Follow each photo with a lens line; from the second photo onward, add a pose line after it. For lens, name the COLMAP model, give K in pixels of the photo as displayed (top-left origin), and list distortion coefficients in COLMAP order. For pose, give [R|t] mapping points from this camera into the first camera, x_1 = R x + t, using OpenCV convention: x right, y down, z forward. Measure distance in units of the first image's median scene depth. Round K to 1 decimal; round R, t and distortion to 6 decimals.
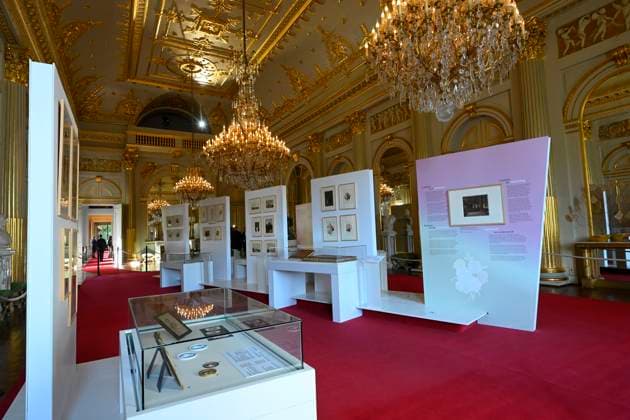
lens RADIAL K [[367.1, 0, 315.0], [0, 367.1, 210.0], [0, 0, 1]] dist [-0.003048, -0.000241]
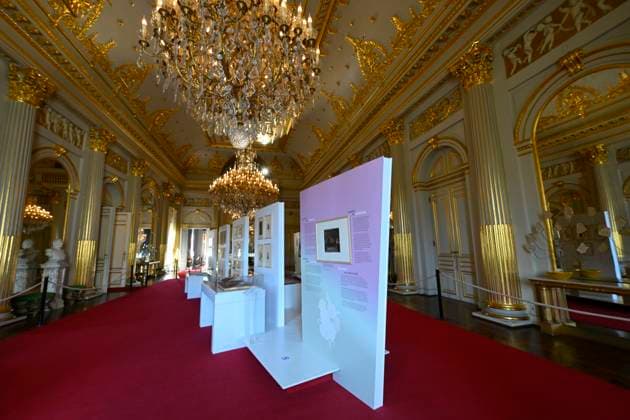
lens RADIAL K [[259.4, 0, 315.0], [0, 259.4, 210.0], [0, 0, 1]] dist [-0.000514, -0.000197]
pose [[0.961697, -0.019753, -0.273403, 0.382471], [-0.000740, 0.997210, -0.074650, -0.025491], [0.274115, 0.071993, 0.958998, 0.252864]]
